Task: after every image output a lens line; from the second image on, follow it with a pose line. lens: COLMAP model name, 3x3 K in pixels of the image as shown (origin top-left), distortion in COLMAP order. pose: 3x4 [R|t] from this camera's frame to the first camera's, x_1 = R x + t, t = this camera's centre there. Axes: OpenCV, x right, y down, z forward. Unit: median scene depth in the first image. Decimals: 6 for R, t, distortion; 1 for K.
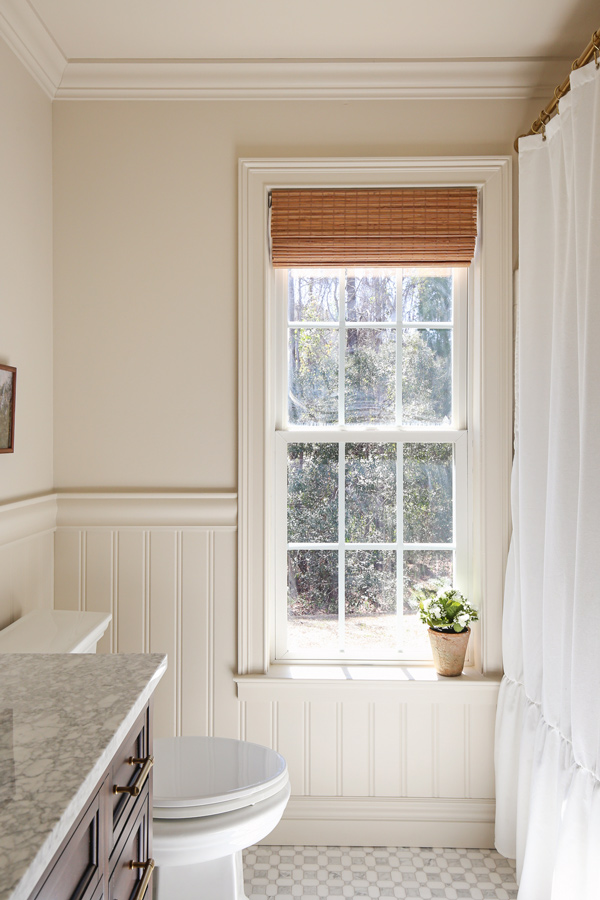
lens RADIAL K [[726.5, 0, 296.8], [0, 726.5, 434.4], [0, 0, 1]] dist [0.016211, 0.002936]
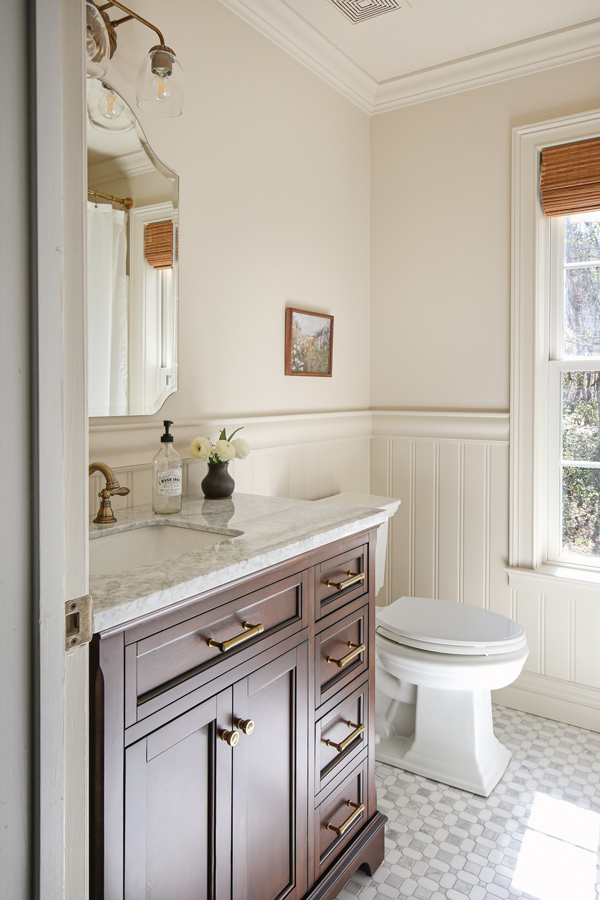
lens RADIAL K [[638.4, 0, 296.3], [0, 638.4, 400.5], [0, 0, 1]] dist [-0.001332, 0.005194]
pose [[0.840725, 0.011303, -0.541344, 0.194197], [-0.002289, 0.999847, 0.017321, 0.044094], [0.541457, -0.013323, 0.840623, -0.062602]]
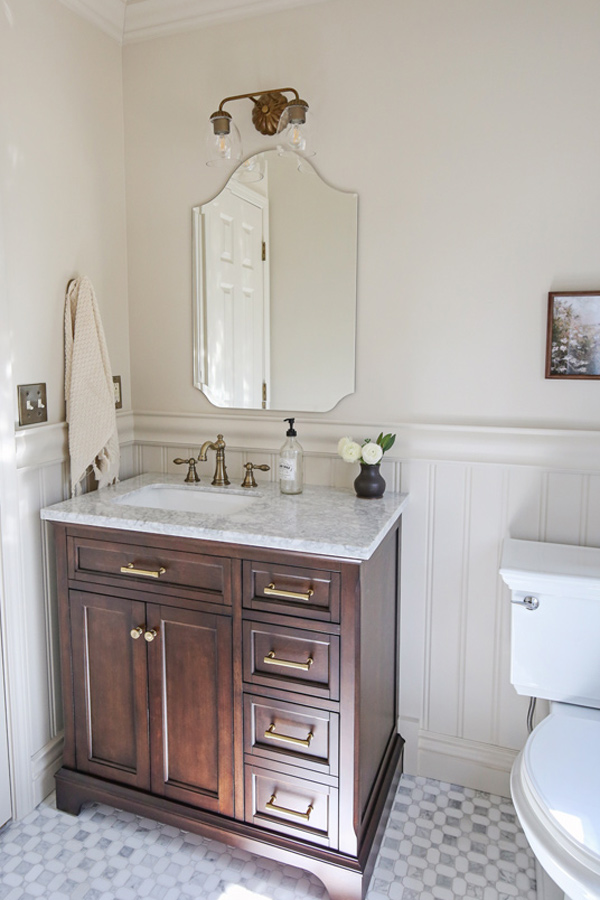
lens RADIAL K [[638.4, 0, 264.1], [0, 638.4, 410.5], [0, 0, 1]] dist [-0.001332, 0.005194]
pose [[-0.352766, 0.097669, -0.930600, 0.498769], [0.000556, 0.994559, 0.104171, -0.020267], [0.935711, 0.036231, -0.350901, 0.711793]]
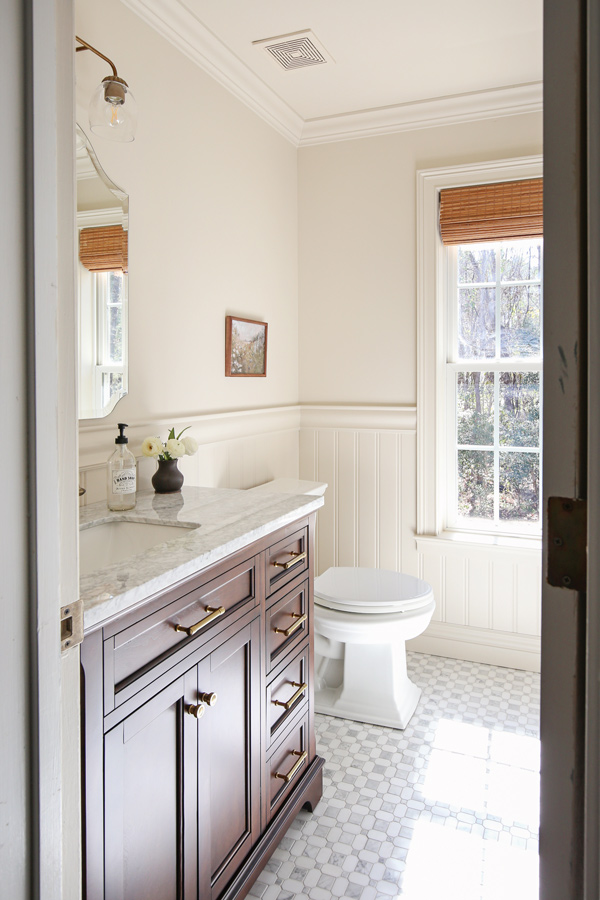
lens RADIAL K [[572.3, 0, 353.6], [0, 572.3, 386.6], [0, 0, 1]] dist [-0.011816, 0.005358]
pose [[0.943486, 0.003288, -0.331397, 0.177711], [0.001321, 0.999906, 0.013682, 0.026129], [0.331411, -0.013346, 0.943392, -0.095414]]
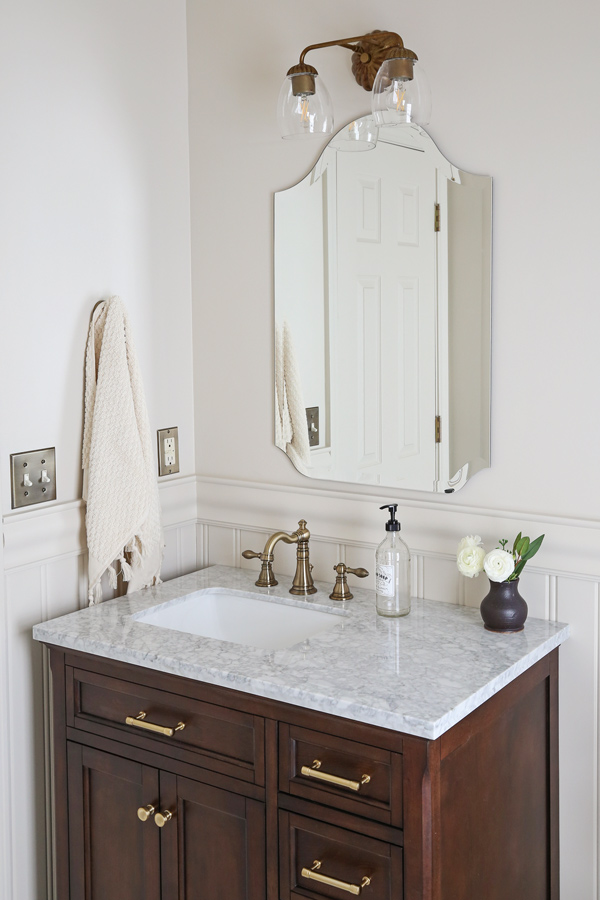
lens RADIAL K [[1033.1, 0, 375.8], [0, 1033.1, 355.1], [0, 0, 1]] dist [0.015588, 0.000000]
pose [[-0.513766, 0.048181, -0.856576, 0.502044], [0.003338, 0.998527, 0.054163, -0.107500], [0.857924, 0.024968, -0.513170, 0.913181]]
